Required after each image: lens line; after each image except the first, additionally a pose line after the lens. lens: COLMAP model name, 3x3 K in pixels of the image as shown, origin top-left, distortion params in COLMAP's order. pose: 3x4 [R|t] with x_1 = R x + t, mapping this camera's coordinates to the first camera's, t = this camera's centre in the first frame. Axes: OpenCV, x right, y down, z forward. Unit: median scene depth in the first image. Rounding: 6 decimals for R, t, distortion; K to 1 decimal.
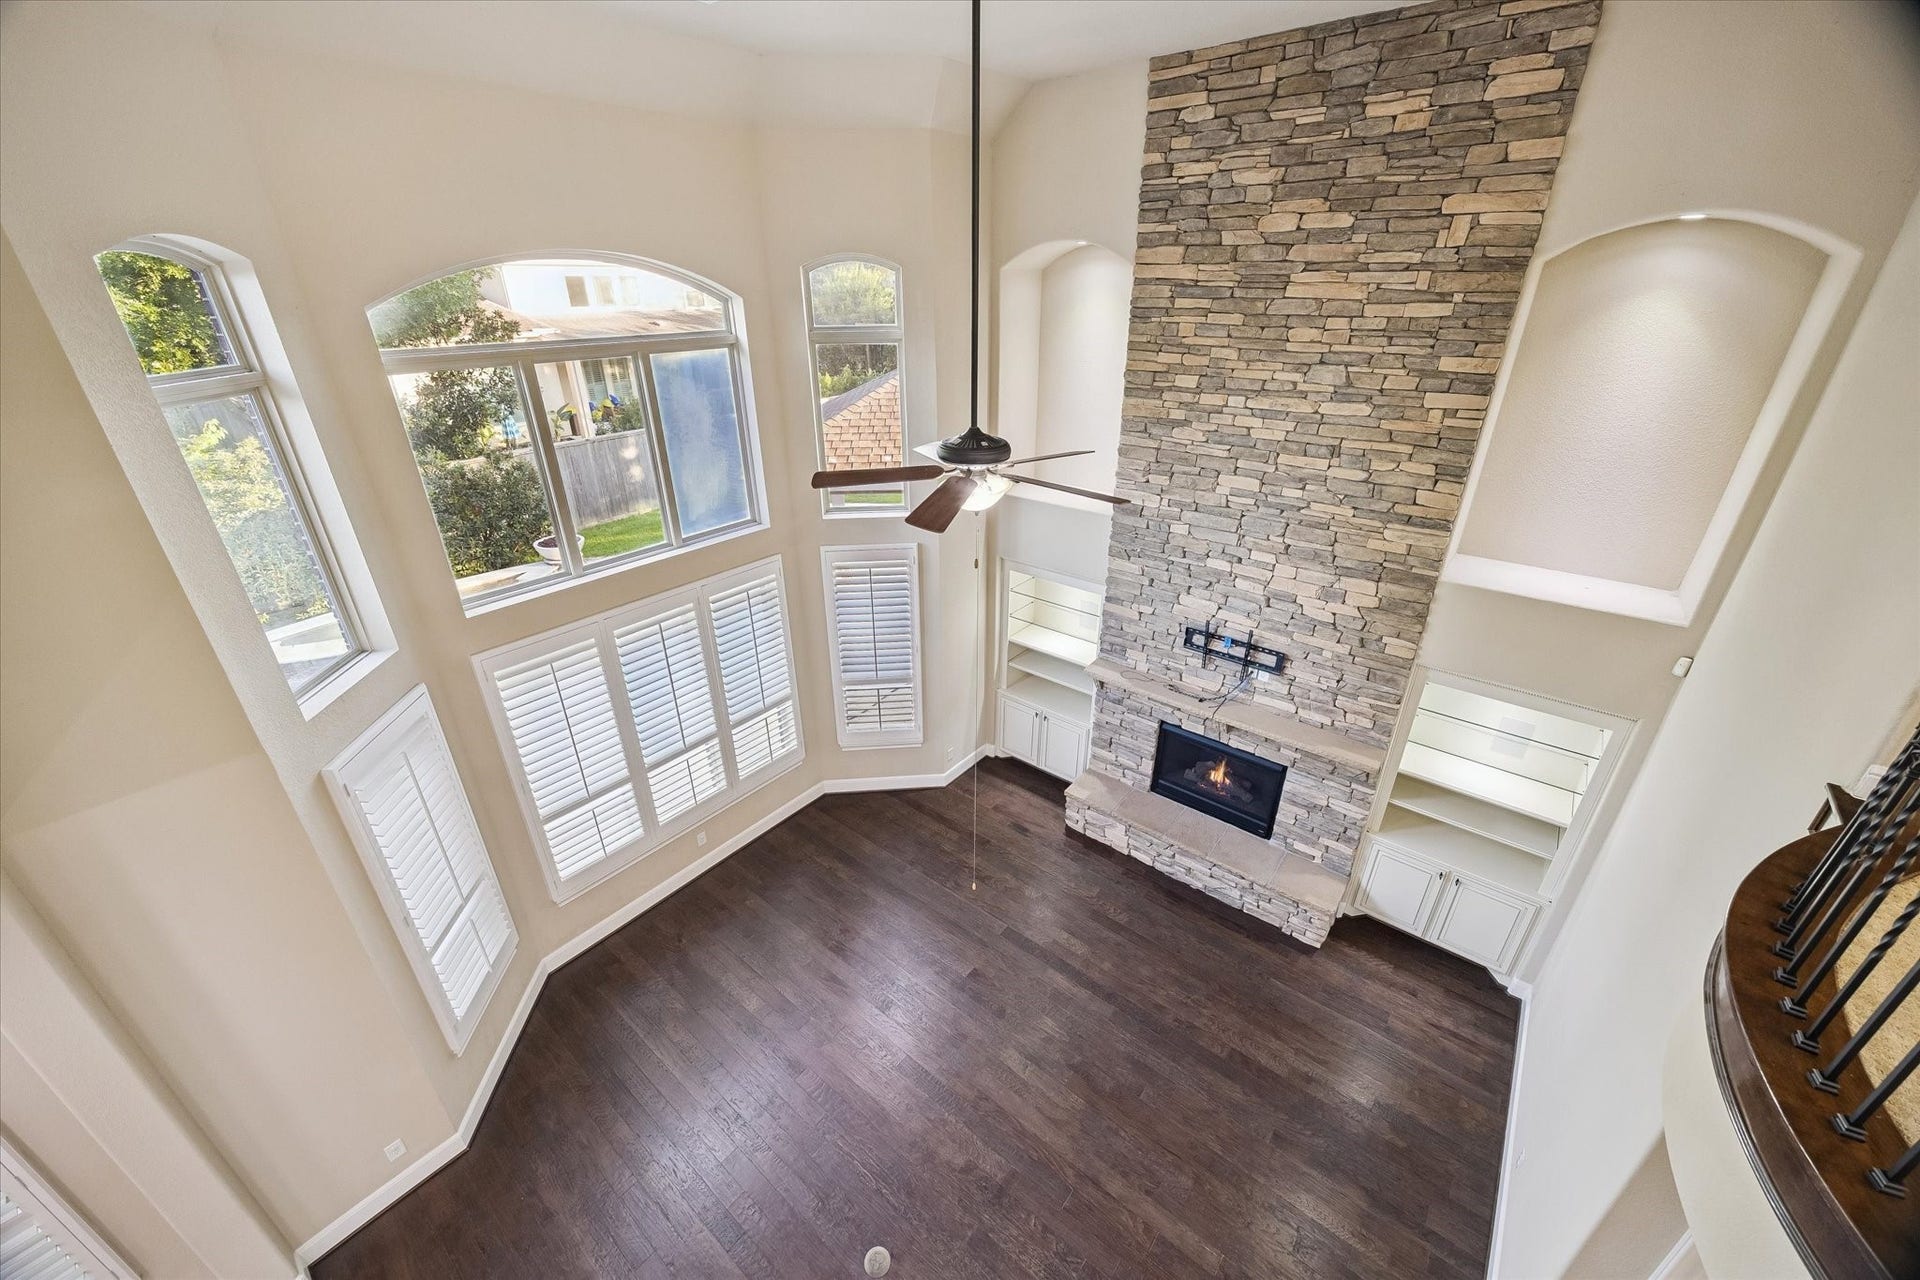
lens RADIAL K [[725.1, 0, 957.6], [0, 725.1, 631.8], [0, 0, 1]] dist [-0.005669, 0.000108]
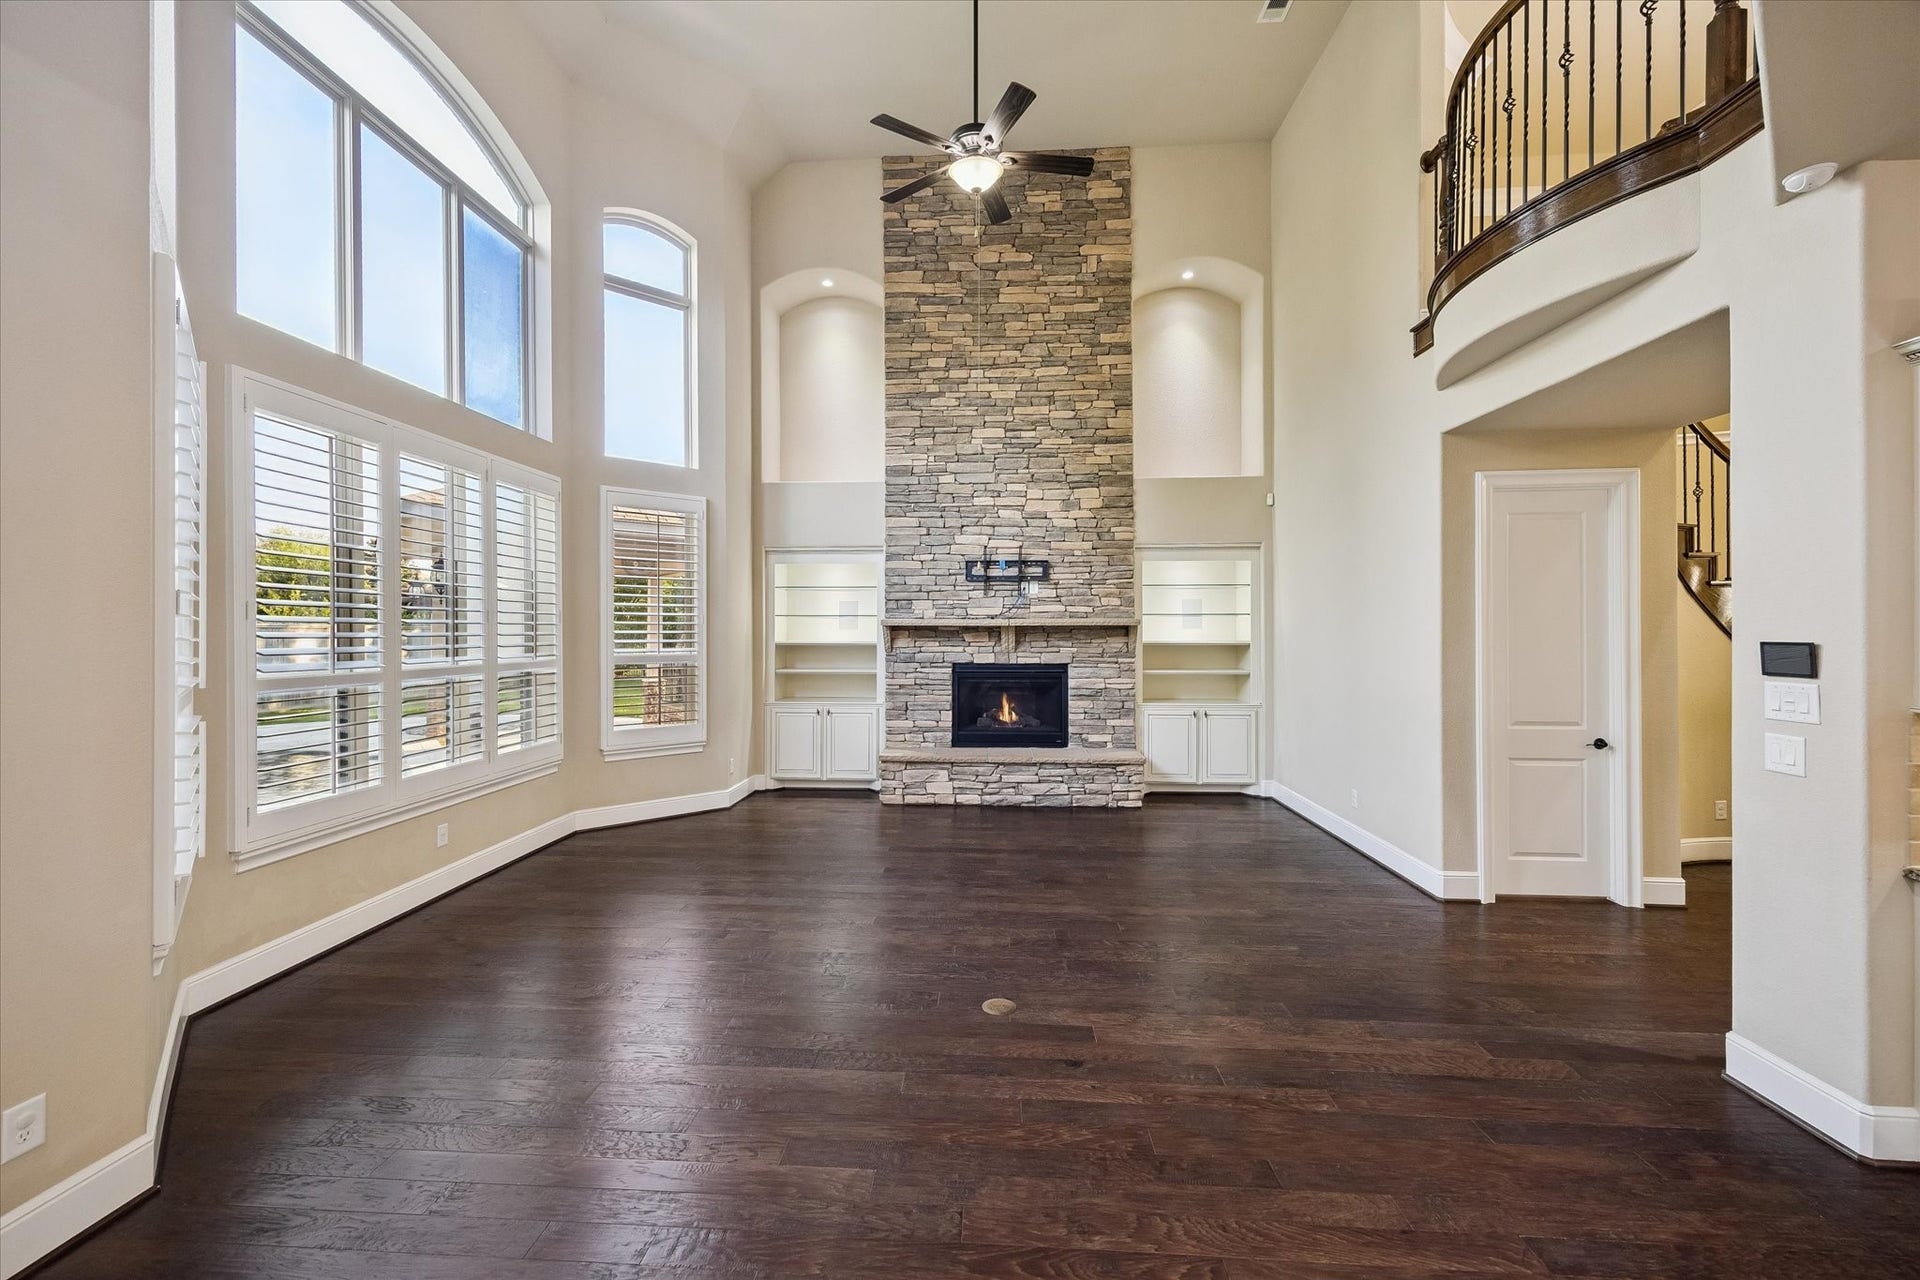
lens RADIAL K [[766.5, 0, 957.0], [0, 766.5, 631.0], [0, 0, 1]] dist [0.007803, 0.000160]
pose [[0.806882, 0.003653, 0.590701, -0.483774], [0.256172, 0.898893, -0.355483, 0.606771], [-0.532275, 0.438154, 0.724365, 0.194618]]
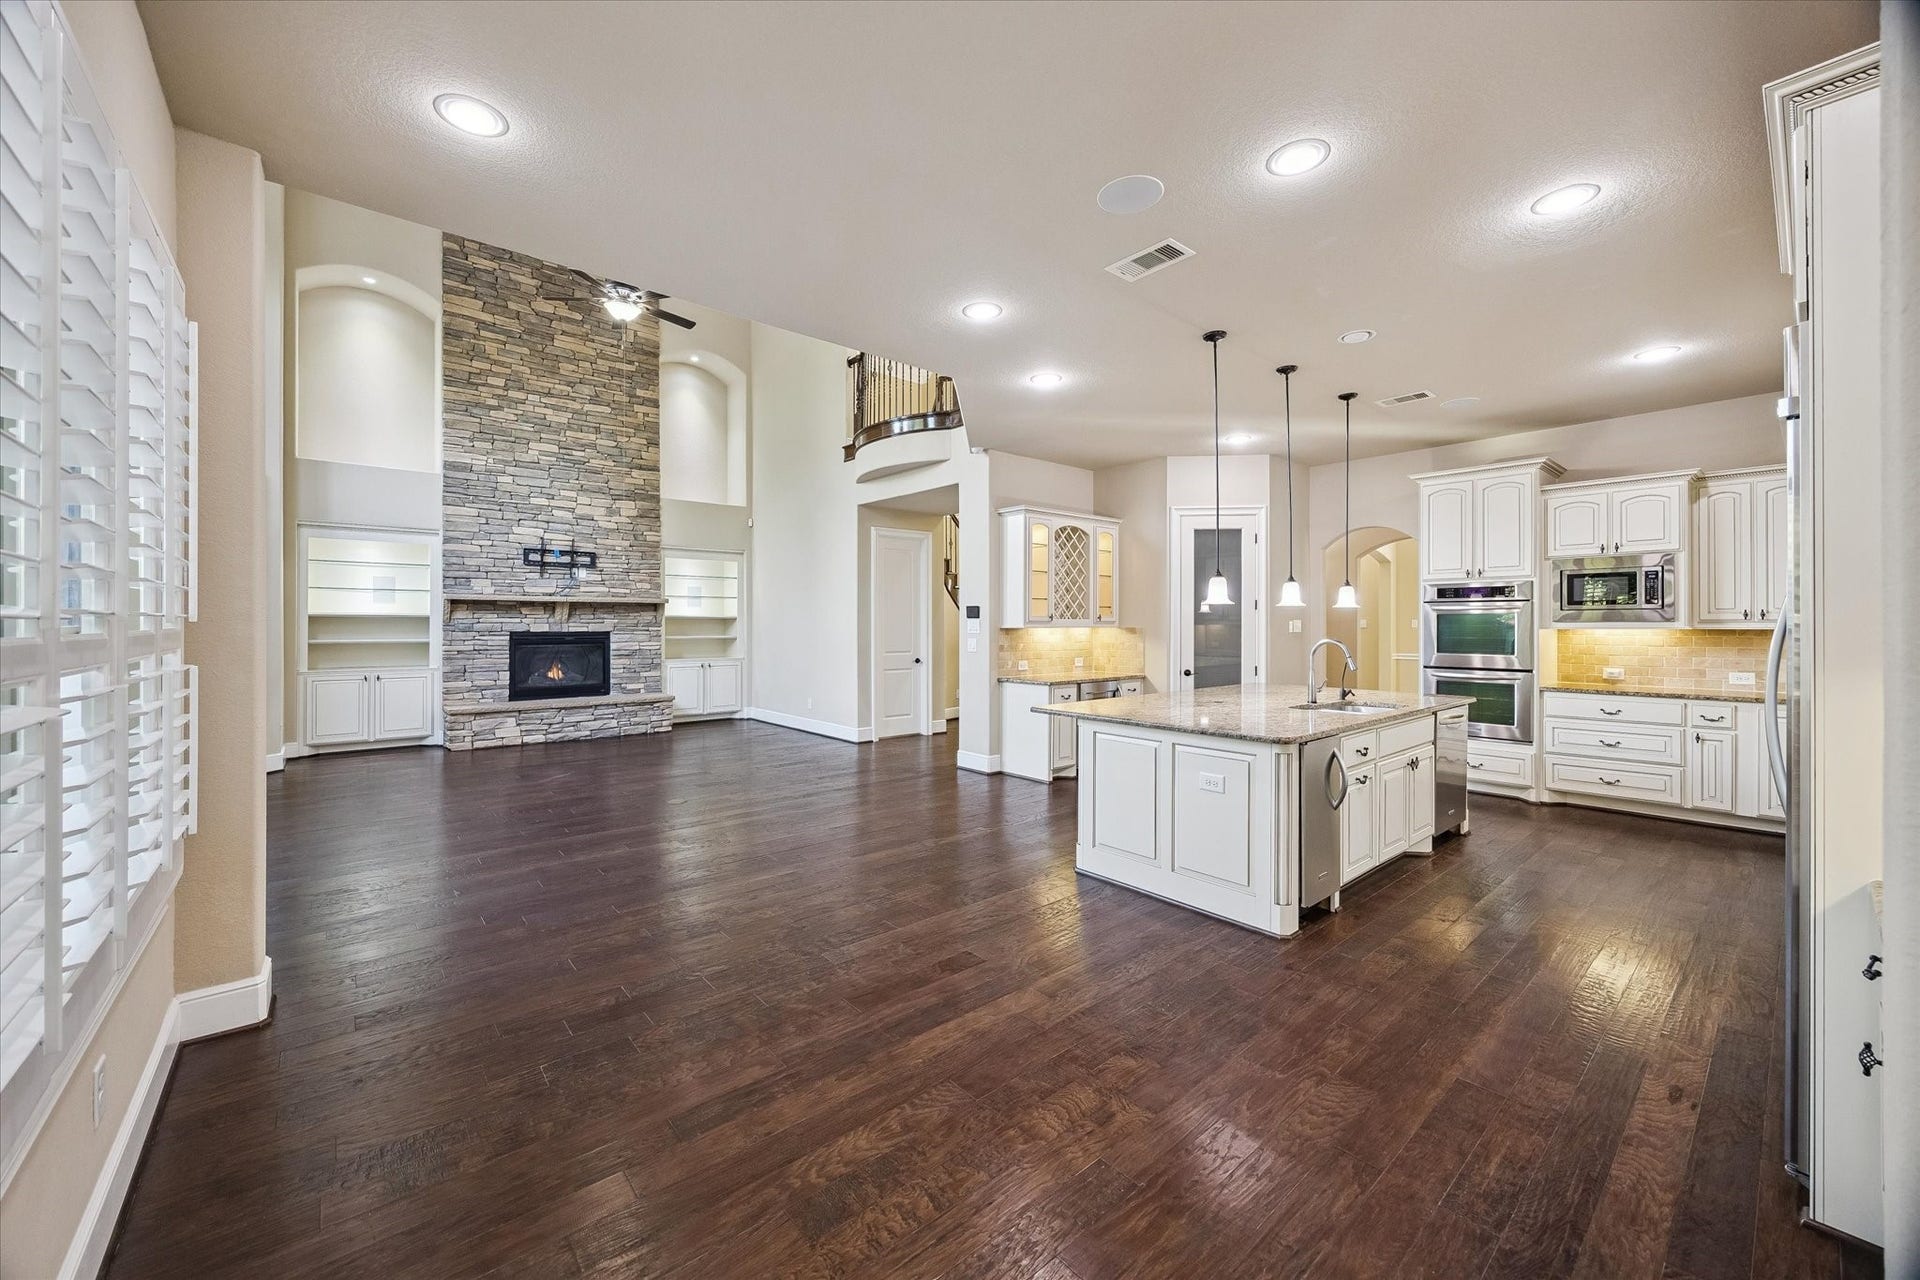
lens RADIAL K [[728.6, 0, 953.2], [0, 728.6, 620.3], [0, 0, 1]] dist [0.000130, 0.000125]
pose [[0.170494, 0.007557, 0.985330, -1.095314], [0.429773, 0.899273, -0.081262, 0.690969], [-0.886694, 0.437323, 0.150073, 0.114514]]
